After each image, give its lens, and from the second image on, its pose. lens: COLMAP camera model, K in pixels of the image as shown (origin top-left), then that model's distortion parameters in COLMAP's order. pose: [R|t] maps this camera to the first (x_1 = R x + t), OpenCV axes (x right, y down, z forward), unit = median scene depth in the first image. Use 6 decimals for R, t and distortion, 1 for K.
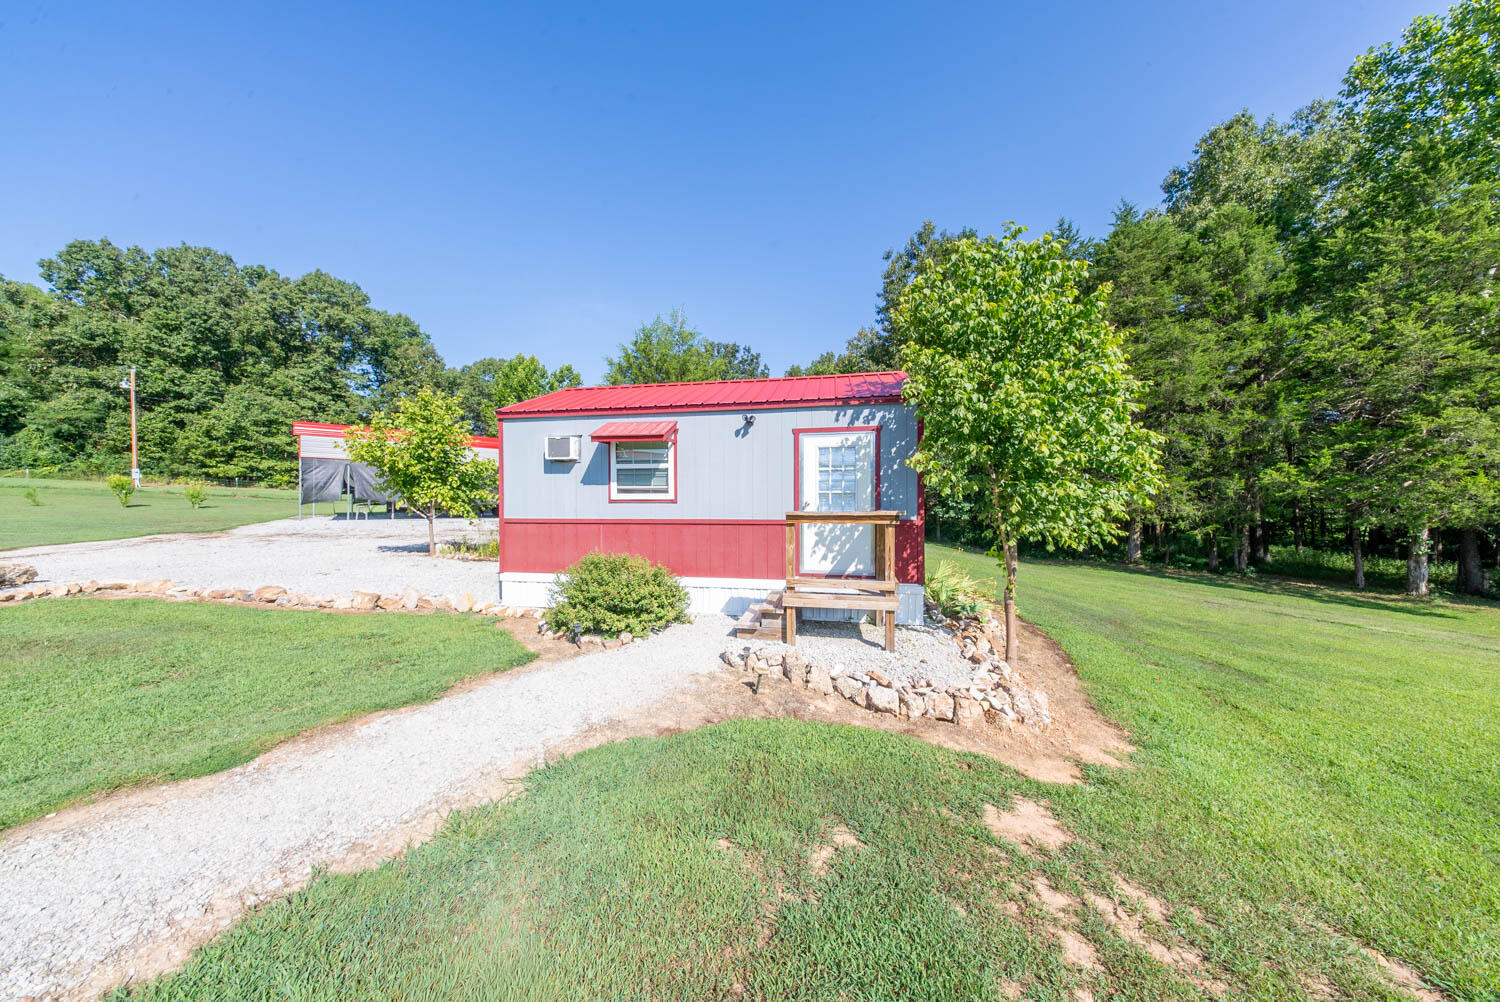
lens RADIAL K [[421.3, 0, 770.8], [0, 421.3, 502.3], [0, 0, 1]] dist [0.000384, 0.000008]
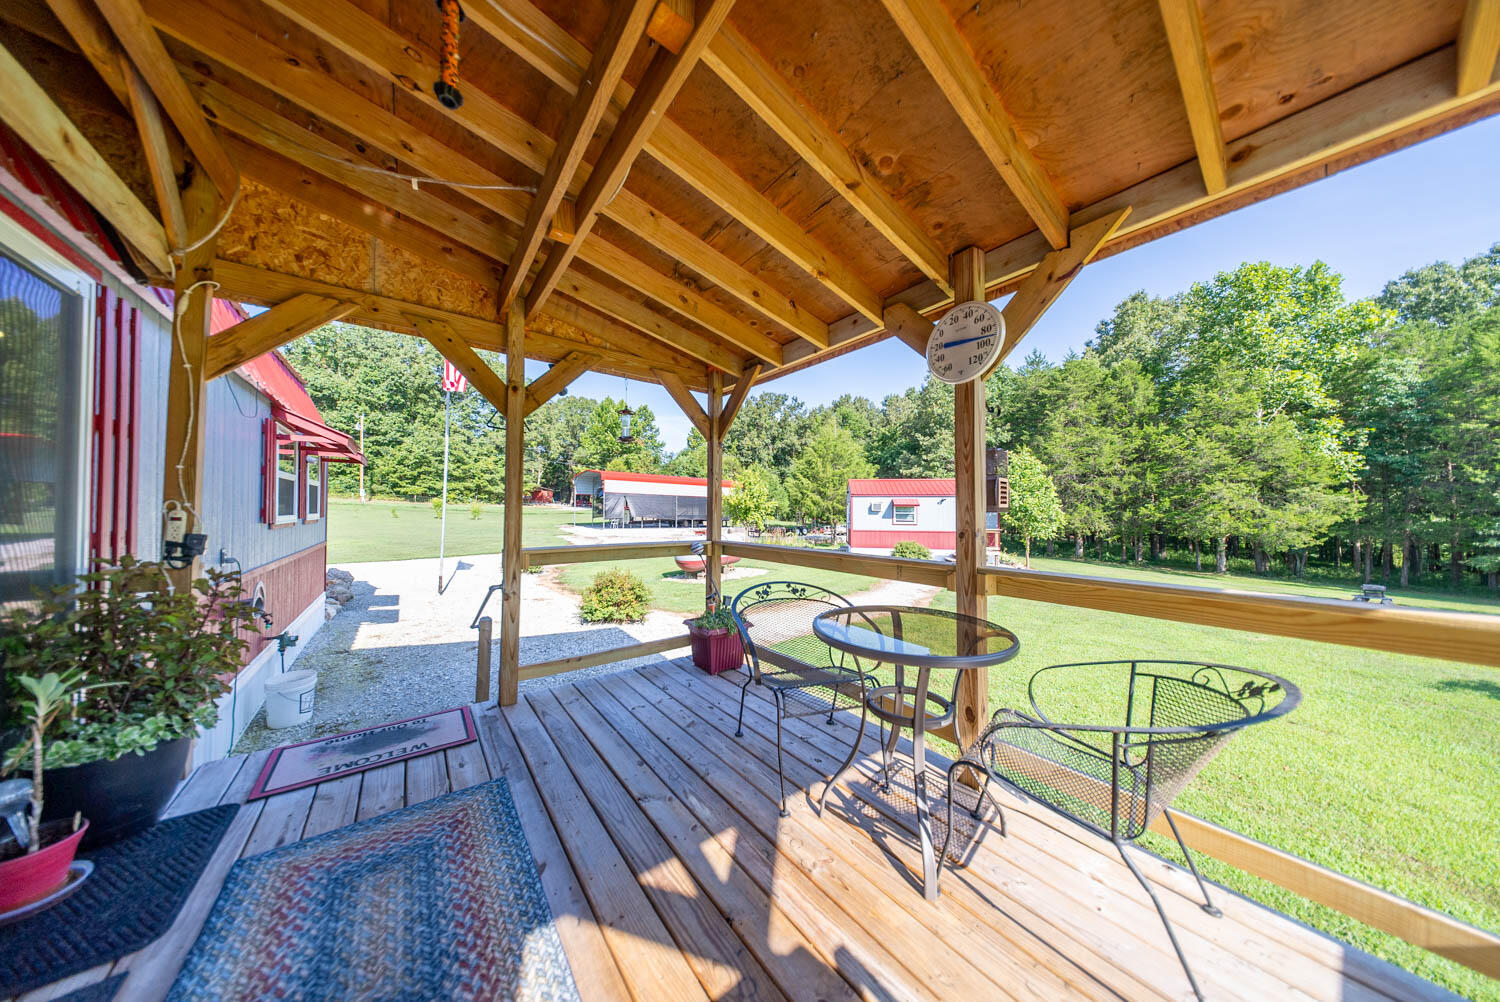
lens RADIAL K [[439.8, 0, 739.6], [0, 439.8, 500.4], [0, 0, 1]] dist [0.004861, -0.000051]
pose [[0.999754, 0.009807, 0.019889, -0.691879], [-0.009282, 0.999611, -0.026308, -0.036679], [-0.020139, 0.026117, 0.999456, -0.960872]]
